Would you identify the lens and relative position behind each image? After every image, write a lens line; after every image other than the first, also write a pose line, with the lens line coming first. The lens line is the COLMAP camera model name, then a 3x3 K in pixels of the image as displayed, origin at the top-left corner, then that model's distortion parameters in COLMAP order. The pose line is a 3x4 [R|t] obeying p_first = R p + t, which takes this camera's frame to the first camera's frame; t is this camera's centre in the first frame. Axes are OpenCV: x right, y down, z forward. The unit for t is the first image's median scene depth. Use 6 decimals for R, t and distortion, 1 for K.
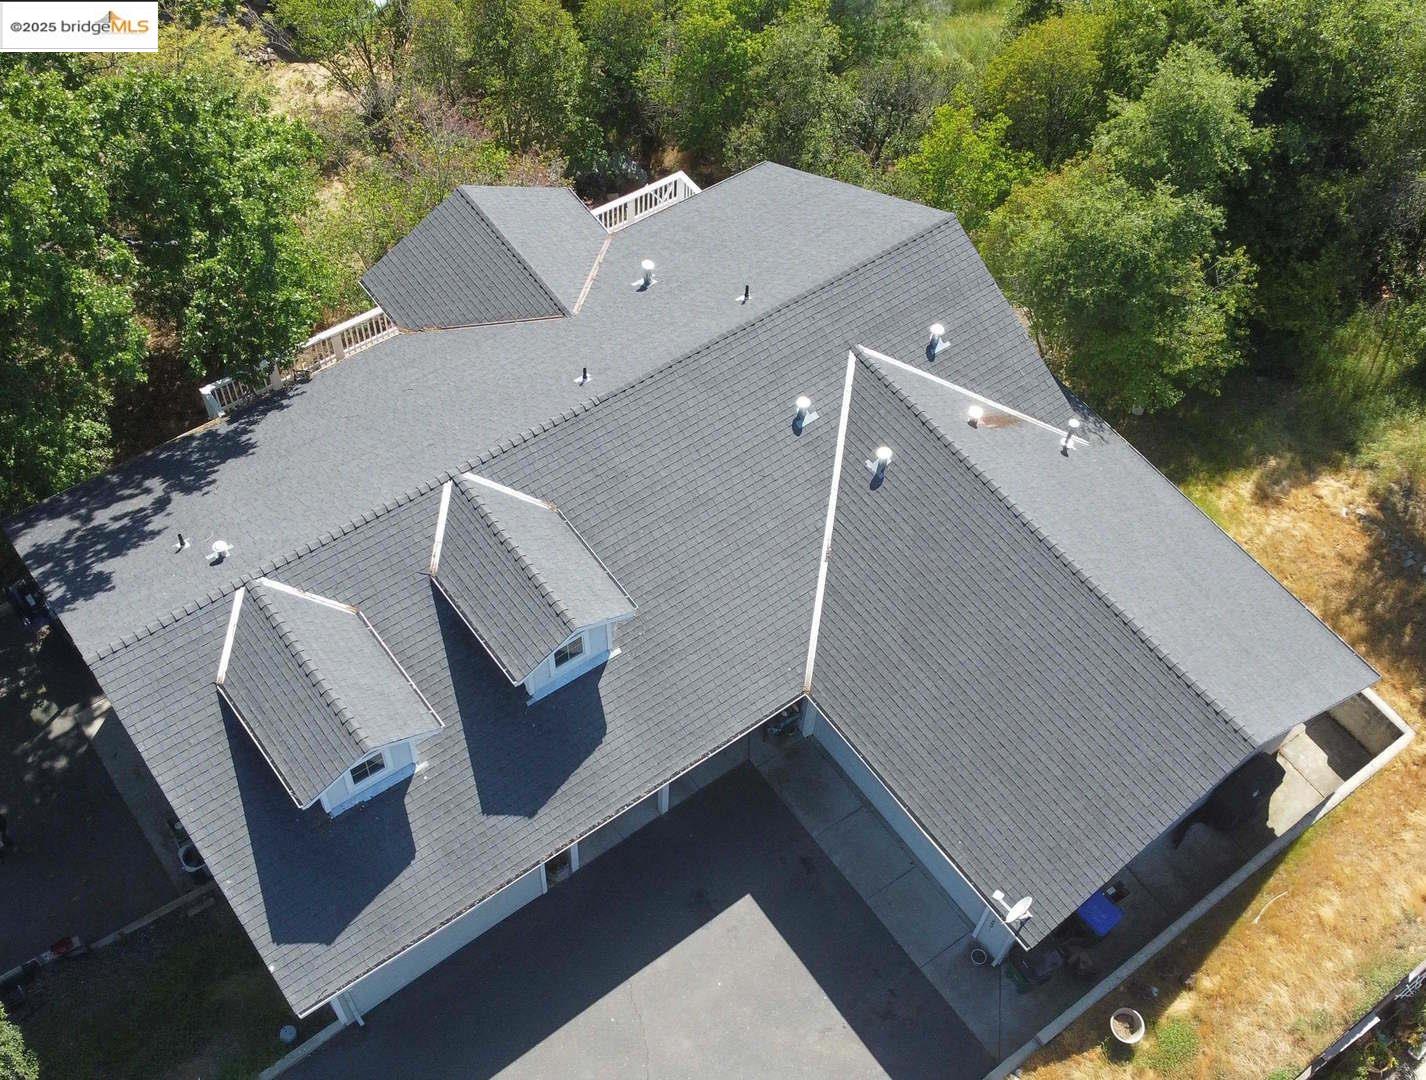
lens RADIAL K [[1527.8, 0, 762.5], [0, 1527.8, 541.4], [0, 0, 1]] dist [-0.001958, -0.021410]
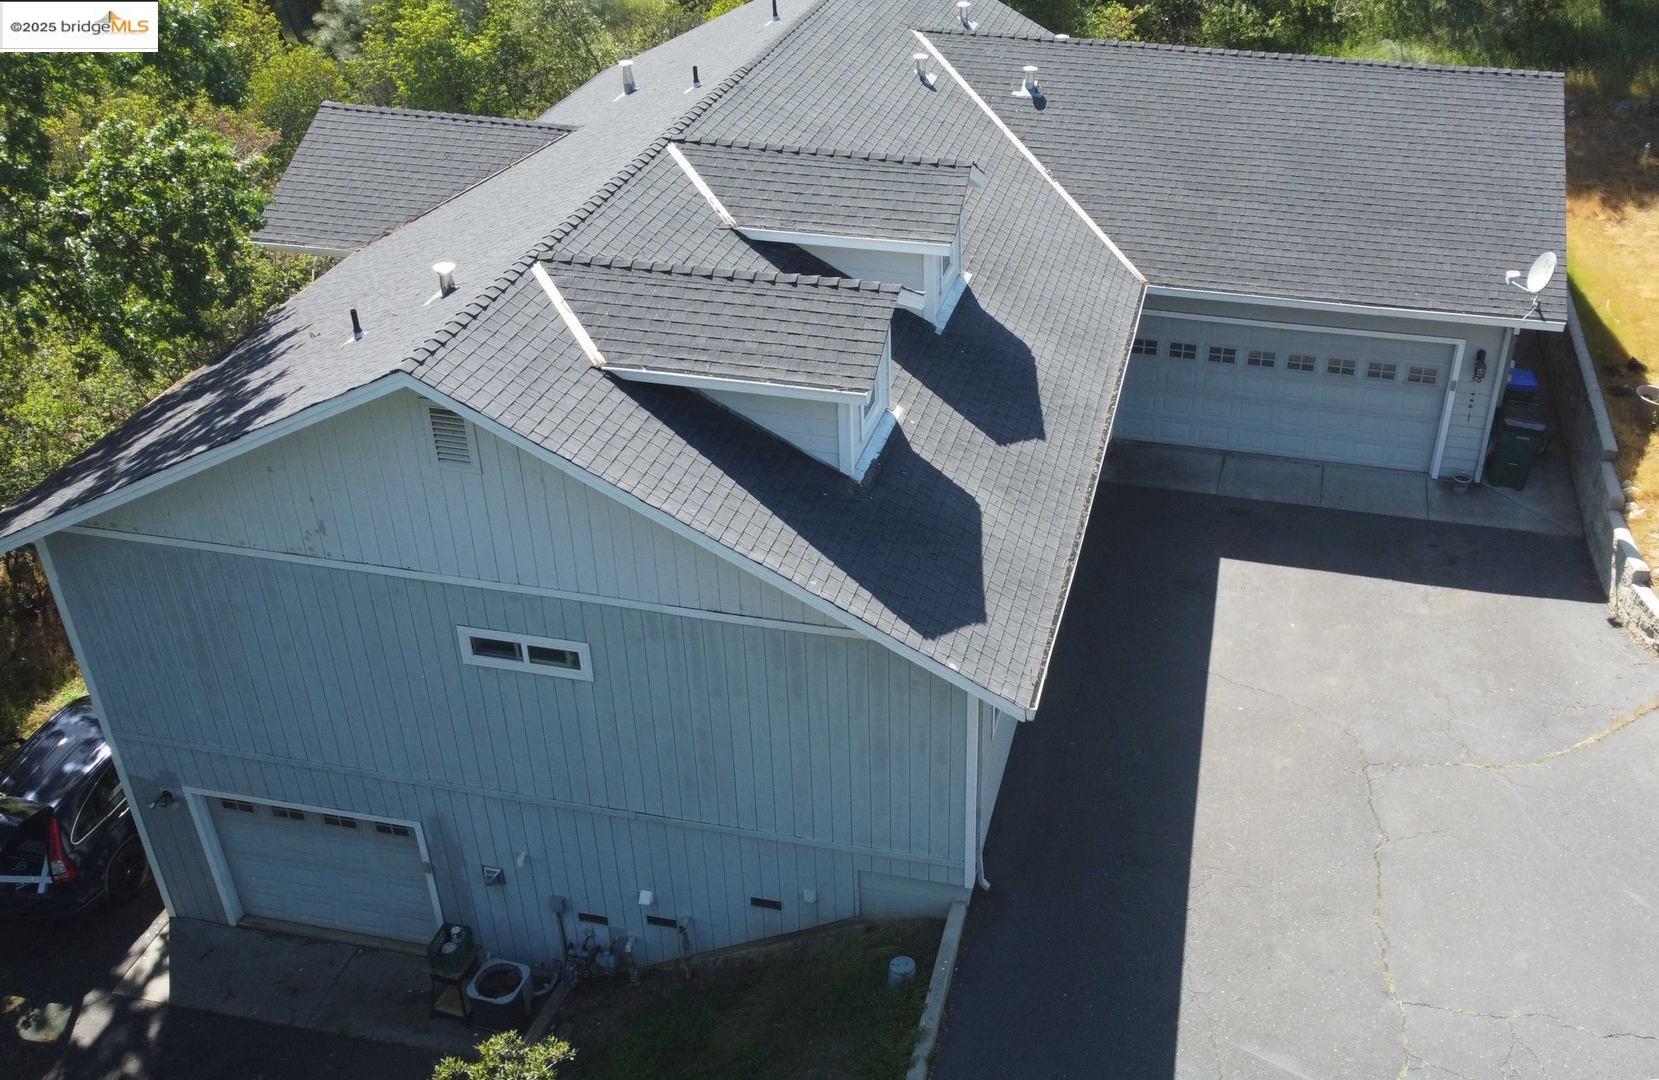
lens RADIAL K [[1533.2, 0, 963.5], [0, 1533.2, 539.6], [0, 0, 1]] dist [-0.000590, -0.022123]
pose [[0.752064, -0.405554, 0.519543, -0.530859], [0.557541, 0.811850, -0.173340, 0.301238], [-0.351493, 0.420030, 0.836677, 0.417443]]
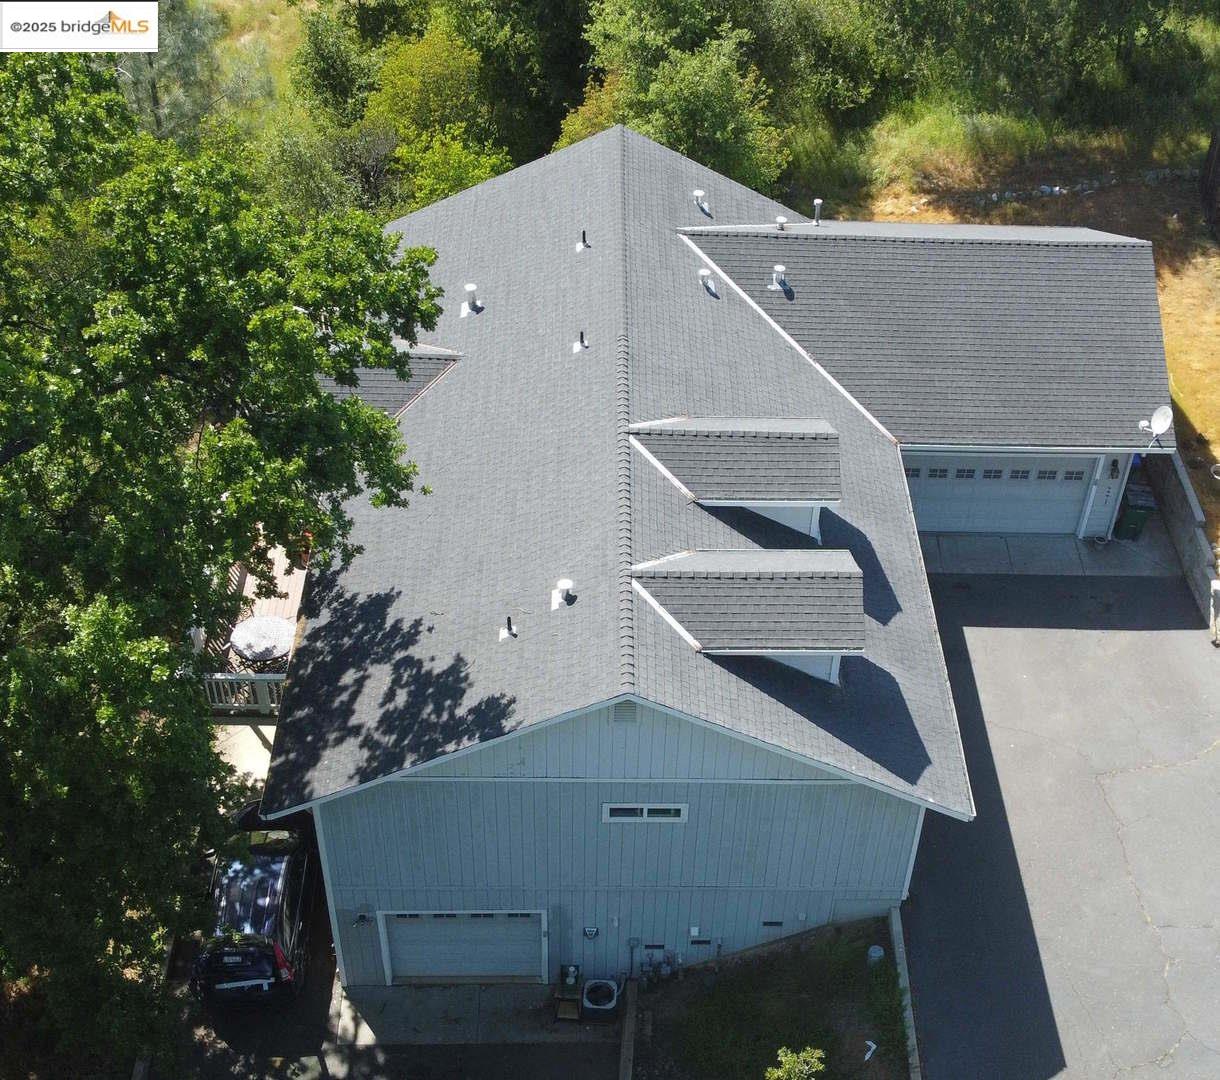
lens RADIAL K [[1609.6, 0, 654.2], [0, 1609.6, 634.5], [0, 0, 1]] dist [-0.000856, -0.047339]
pose [[0.591493, -0.592001, 0.547423, -0.846880], [0.659192, 0.746013, 0.094502, -0.030195], [-0.464330, 0.304959, 0.831503, 0.118551]]
